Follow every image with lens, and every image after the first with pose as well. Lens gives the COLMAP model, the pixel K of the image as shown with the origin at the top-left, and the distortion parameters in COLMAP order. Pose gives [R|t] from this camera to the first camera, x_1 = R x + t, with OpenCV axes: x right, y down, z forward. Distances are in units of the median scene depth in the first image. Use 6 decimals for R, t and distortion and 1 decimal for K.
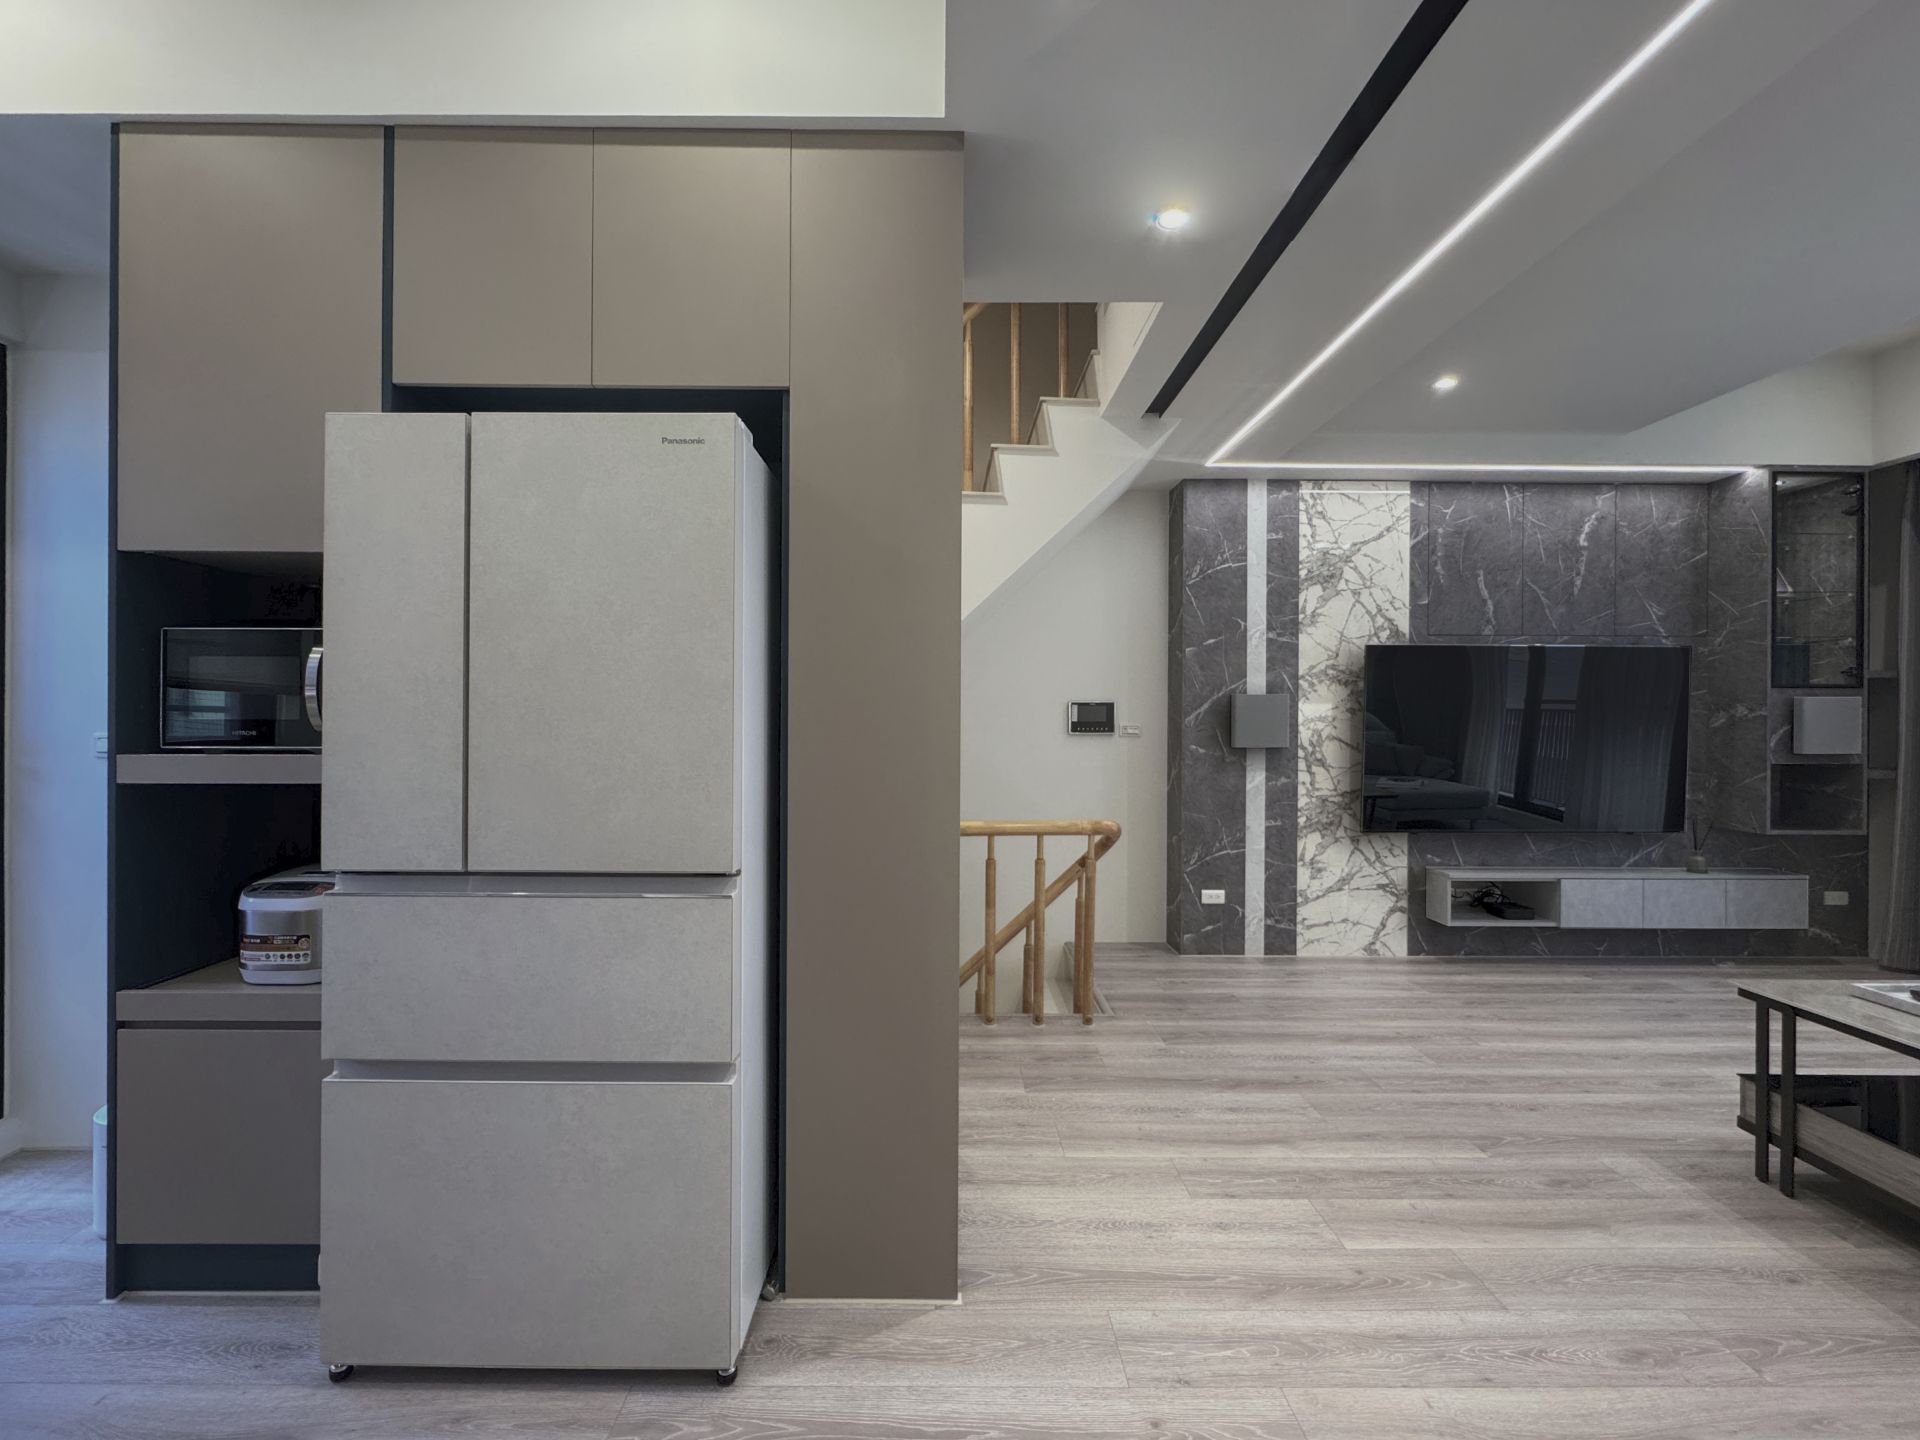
lens RADIAL K [[800.7, 0, 960.0], [0, 800.7, 720.0], [0, 0, 1]] dist [-0.002137, 0.000088]
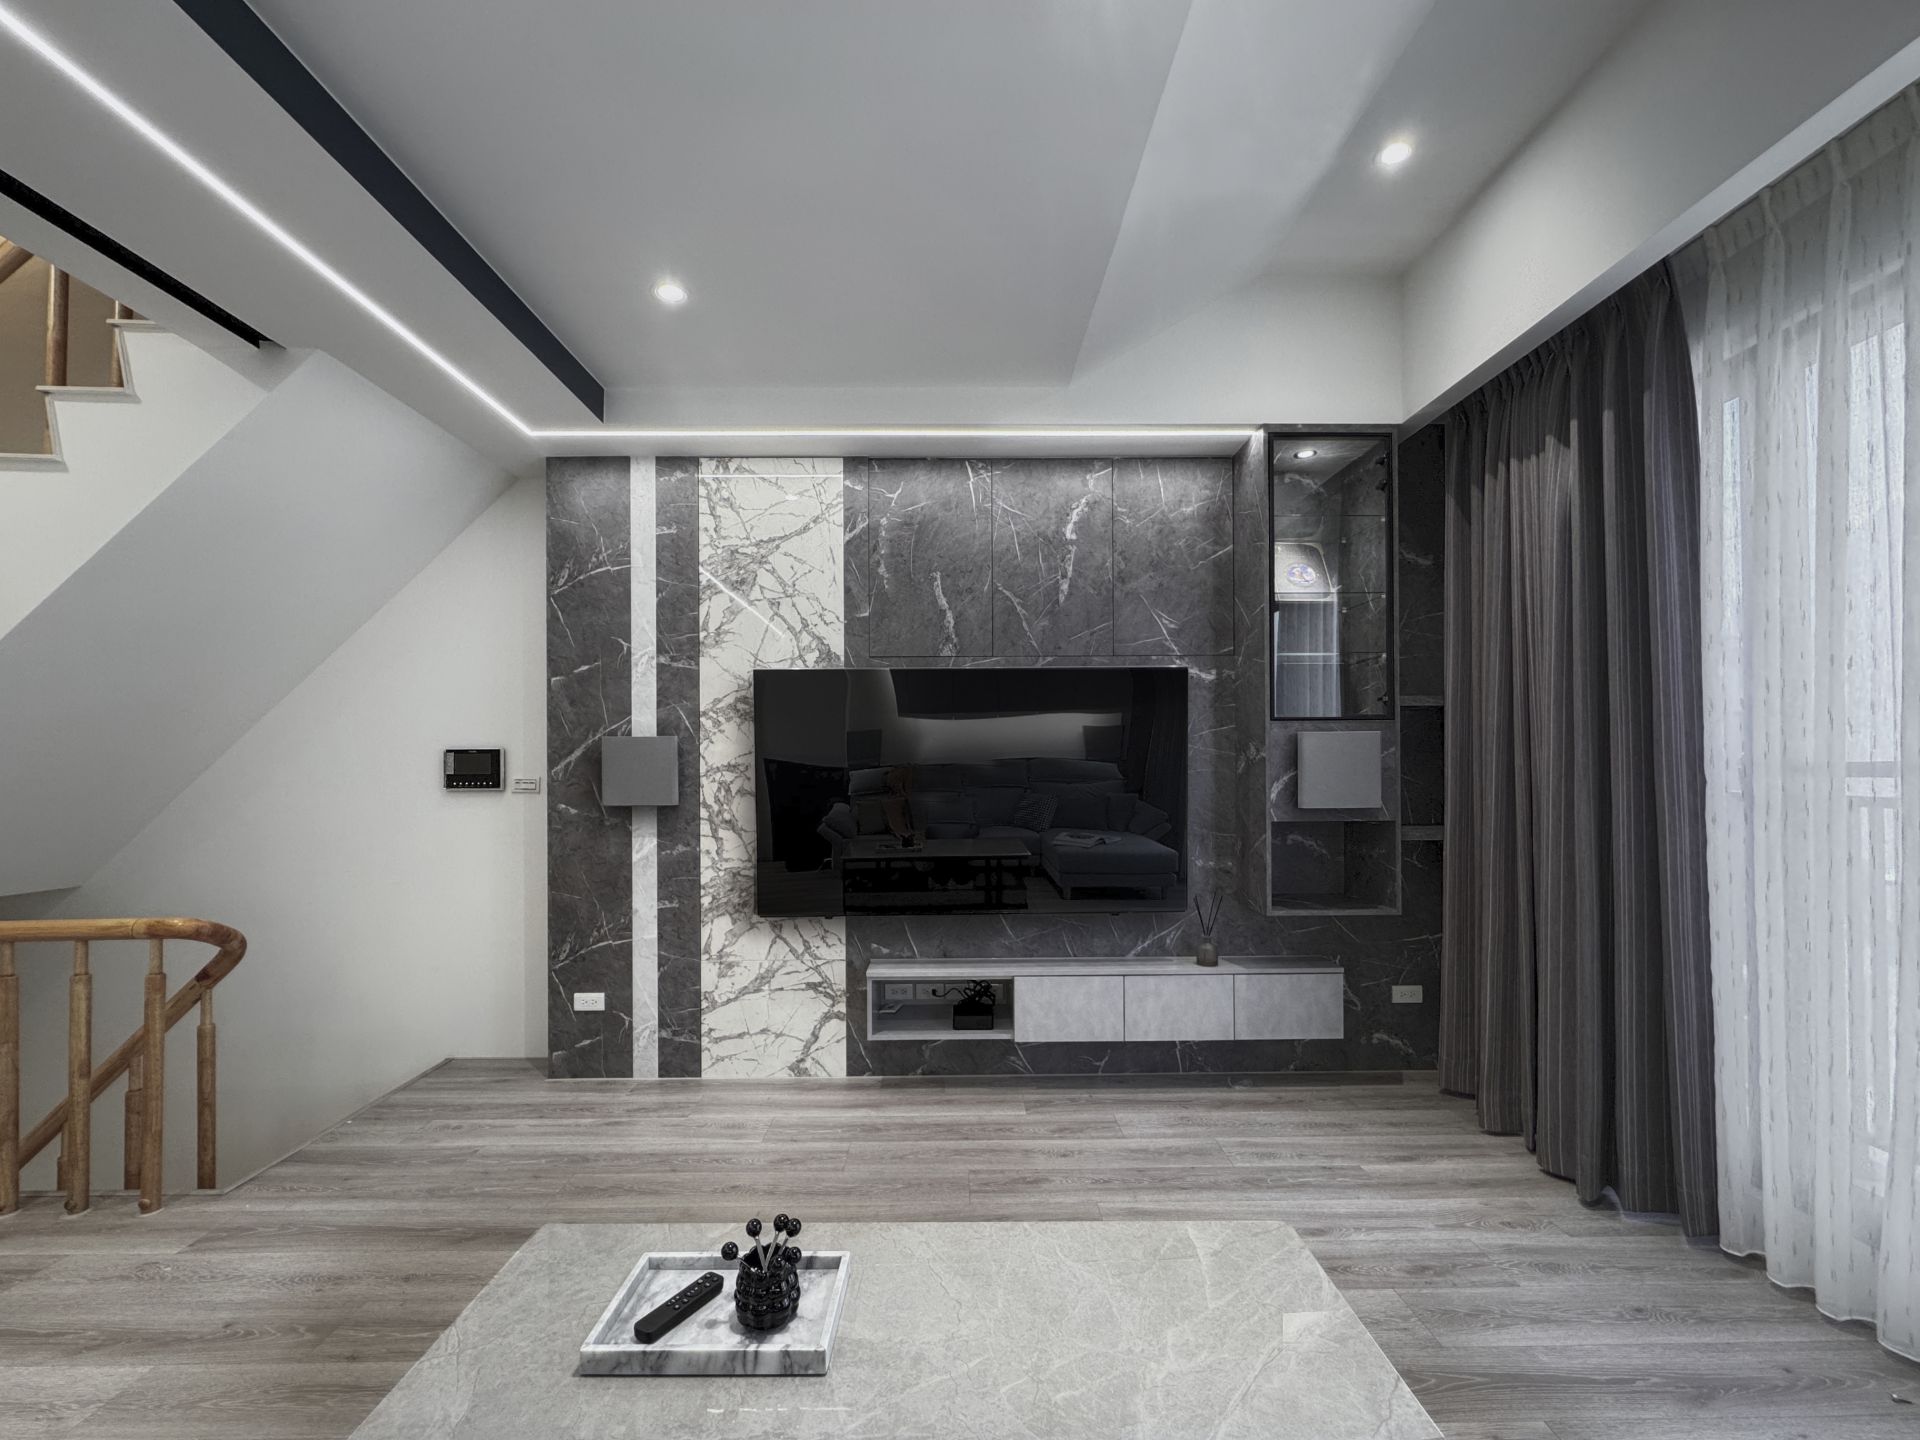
lens RADIAL K [[805.6, 0, 963.7], [0, 805.6, 762.4], [0, 0, 1]] dist [-0.002284, 0.000093]
pose [[0.999937, -0.010362, 0.004407, 0.672089], [0.010396, 0.999917, -0.007645, 0.001595], [-0.004327, 0.007691, 0.999961, 0.227514]]
